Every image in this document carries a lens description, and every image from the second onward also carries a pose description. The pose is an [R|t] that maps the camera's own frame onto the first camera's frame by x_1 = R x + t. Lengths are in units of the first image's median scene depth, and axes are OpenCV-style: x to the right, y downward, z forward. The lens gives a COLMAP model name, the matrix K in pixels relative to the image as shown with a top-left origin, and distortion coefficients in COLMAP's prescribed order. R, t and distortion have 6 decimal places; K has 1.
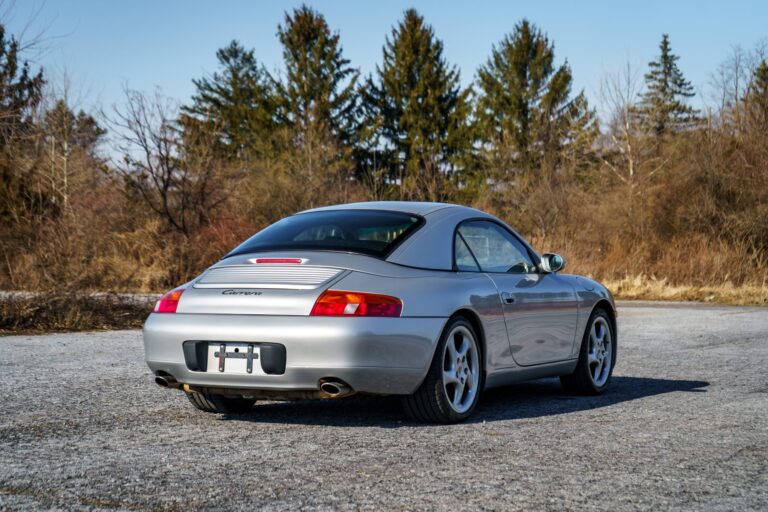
lens RADIAL K [[1518.7, 0, 382.2], [0, 1518.7, 253.7], [0, 0, 1]] dist [0.002983, 0.000000]
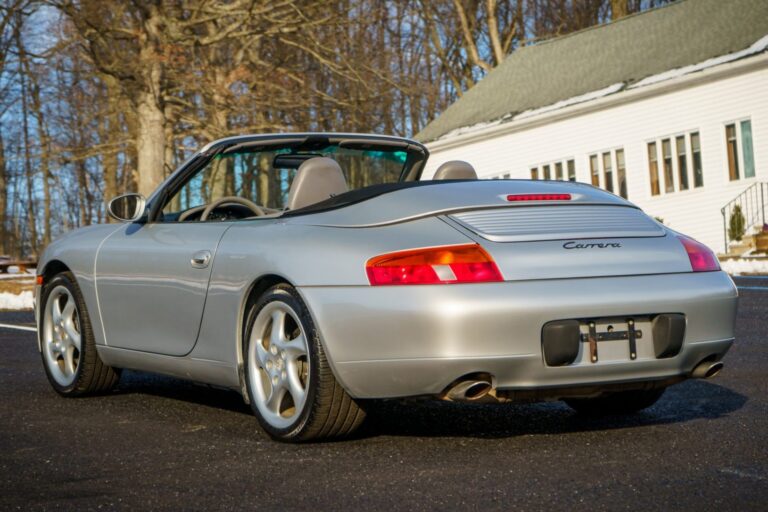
lens RADIAL K [[1792.6, 0, 383.4], [0, 1792.6, 255.6], [0, 0, 1]] dist [0.118659, 0.000000]
pose [[0.523345, -0.040120, 0.851176, -0.835483], [0.007088, 0.999061, 0.042732, -0.004698], [-0.852091, -0.016331, 0.523138, 0.662414]]
